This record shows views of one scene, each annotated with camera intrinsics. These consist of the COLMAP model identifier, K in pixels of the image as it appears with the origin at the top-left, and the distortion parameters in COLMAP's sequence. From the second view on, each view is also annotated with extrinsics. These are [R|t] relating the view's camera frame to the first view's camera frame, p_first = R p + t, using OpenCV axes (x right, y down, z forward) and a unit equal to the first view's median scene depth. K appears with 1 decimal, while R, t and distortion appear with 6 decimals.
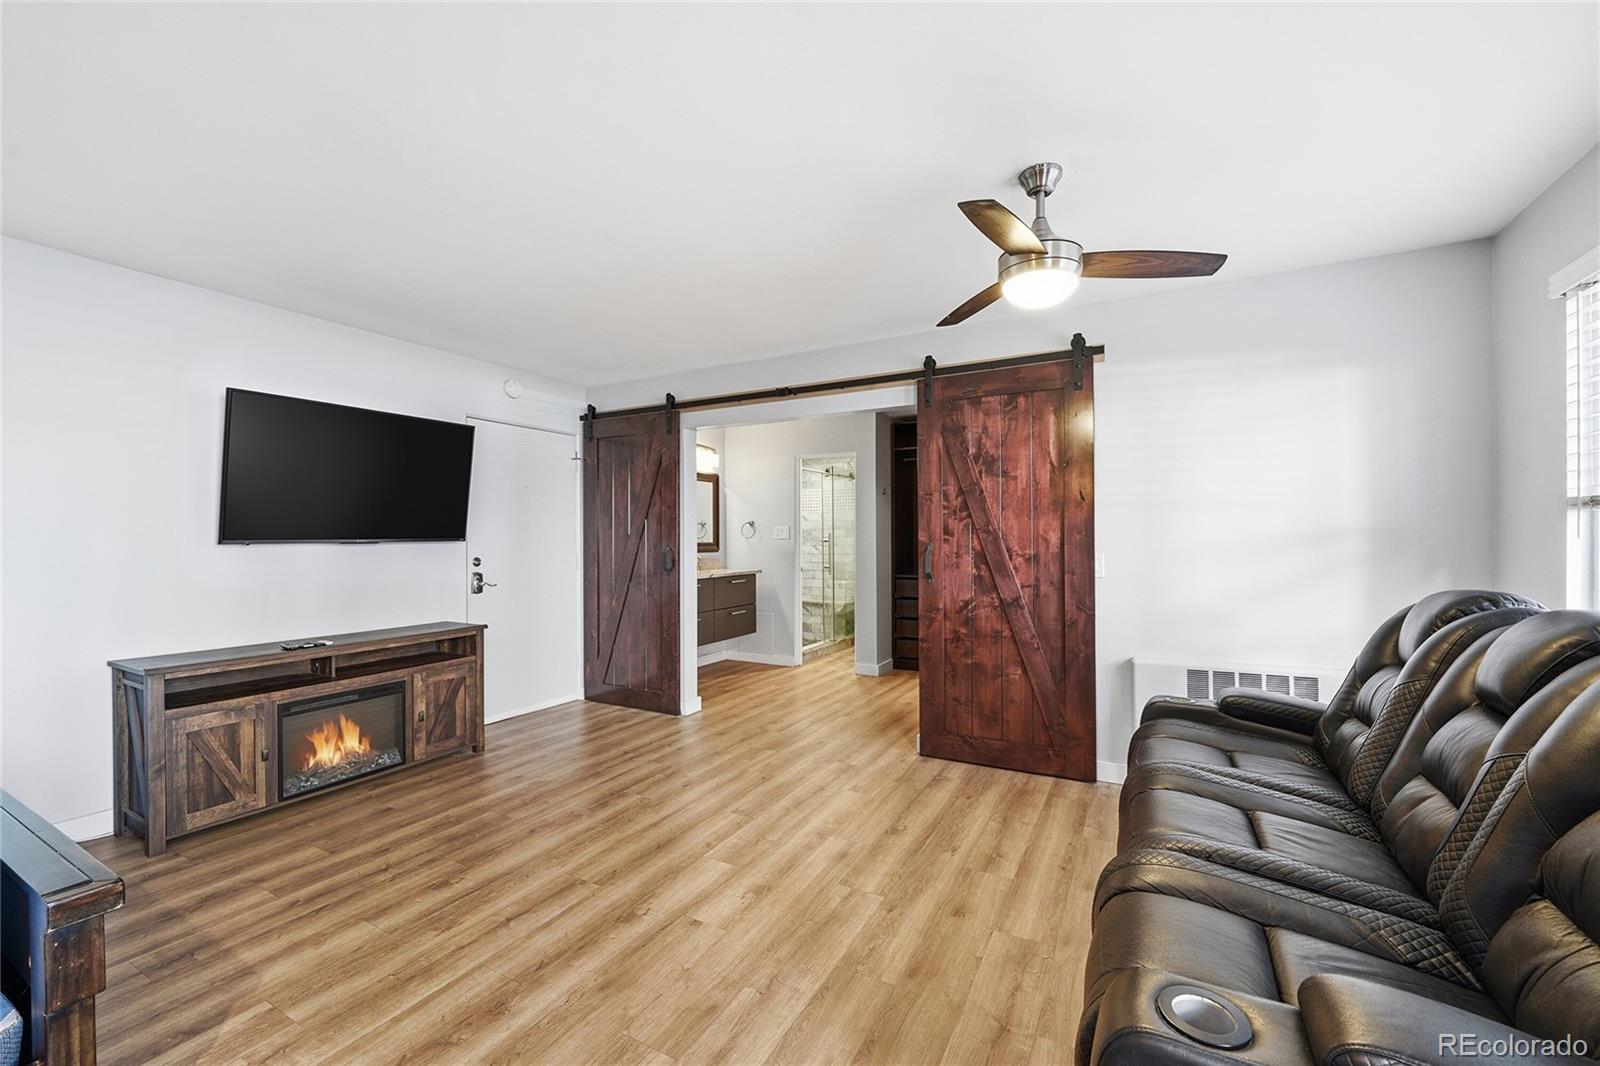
lens RADIAL K [[653.5, 0, 791.9], [0, 653.5, 540.5], [0, 0, 1]] dist [-0.005518, -0.000760]
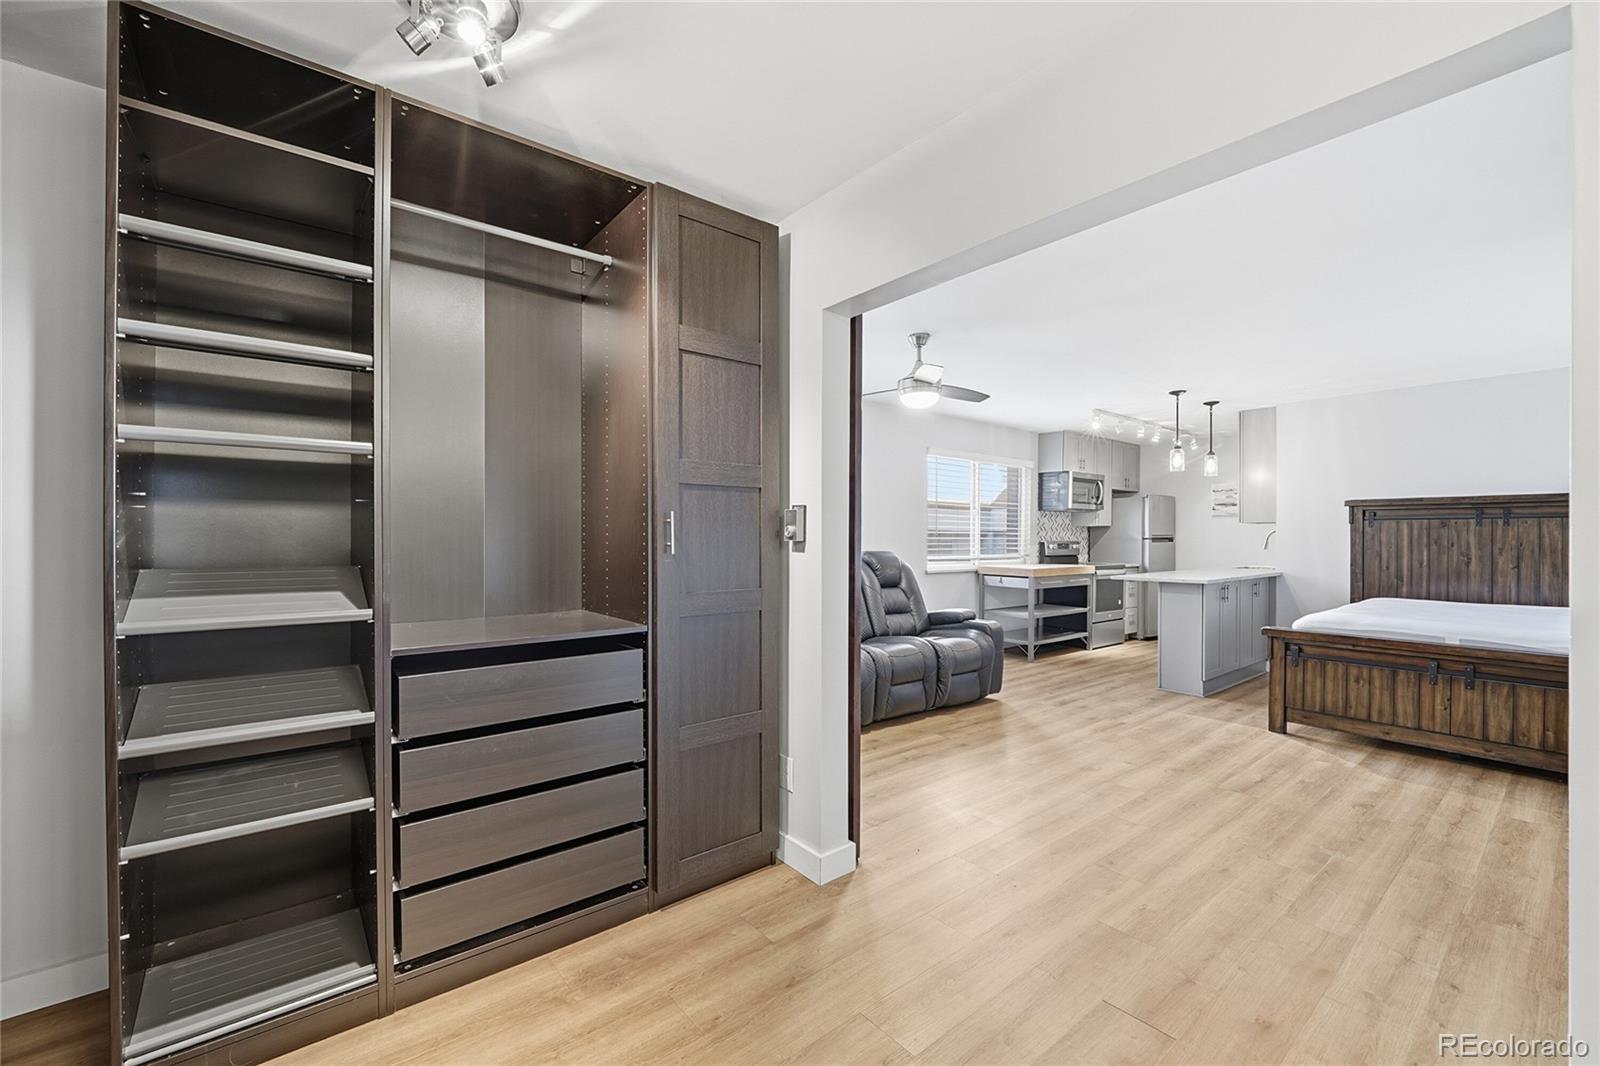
lens RADIAL K [[653.5, 0, 791.9], [0, 653.5, 540.5], [0, 0, 1]] dist [-0.005518, -0.000760]
pose [[-0.925597, -0.000851, 0.378508, 0.009799], [0.000890, 0.999990, 0.004425, 0.003354], [-0.378508, 0.004433, -0.925587, 1.705915]]
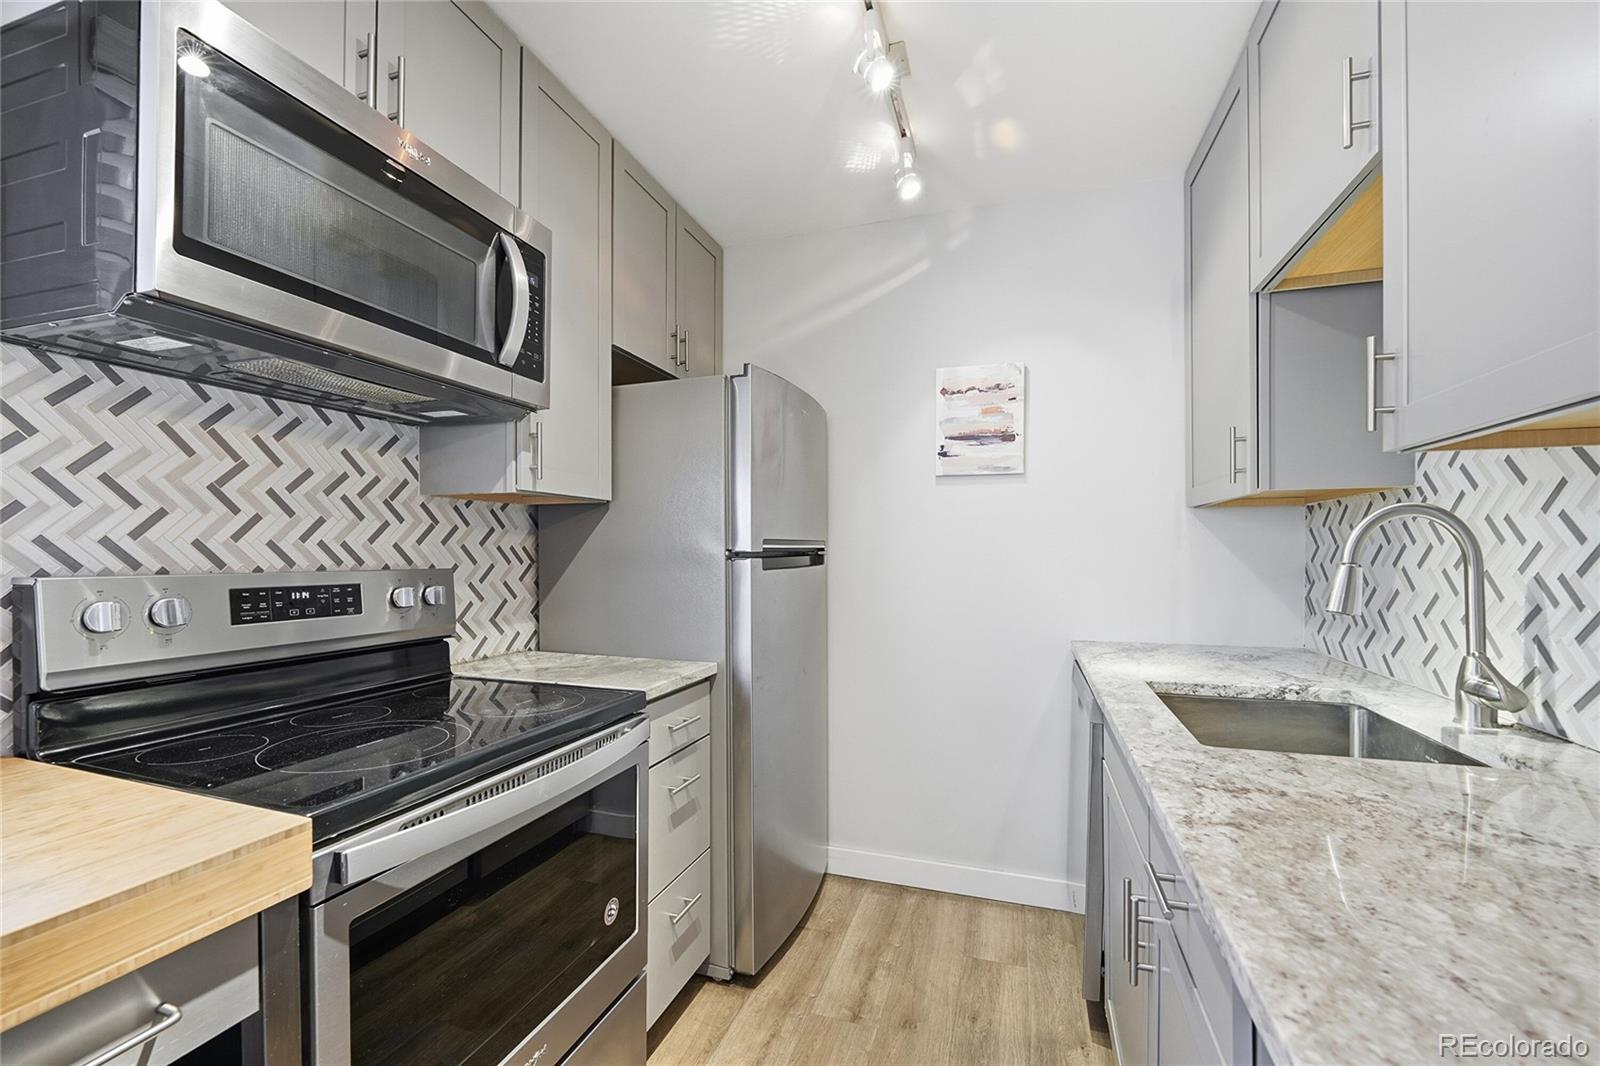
lens RADIAL K [[672.6, 0, 789.6], [0, 672.6, 556.3], [0, 0, 1]] dist [-0.007182, -0.000857]
pose [[-0.984473, 0.004767, -0.175470, -0.206884], [0.003507, 0.999966, 0.007490, 0.005664], [0.175500, 0.006759, -0.984456, -0.248979]]
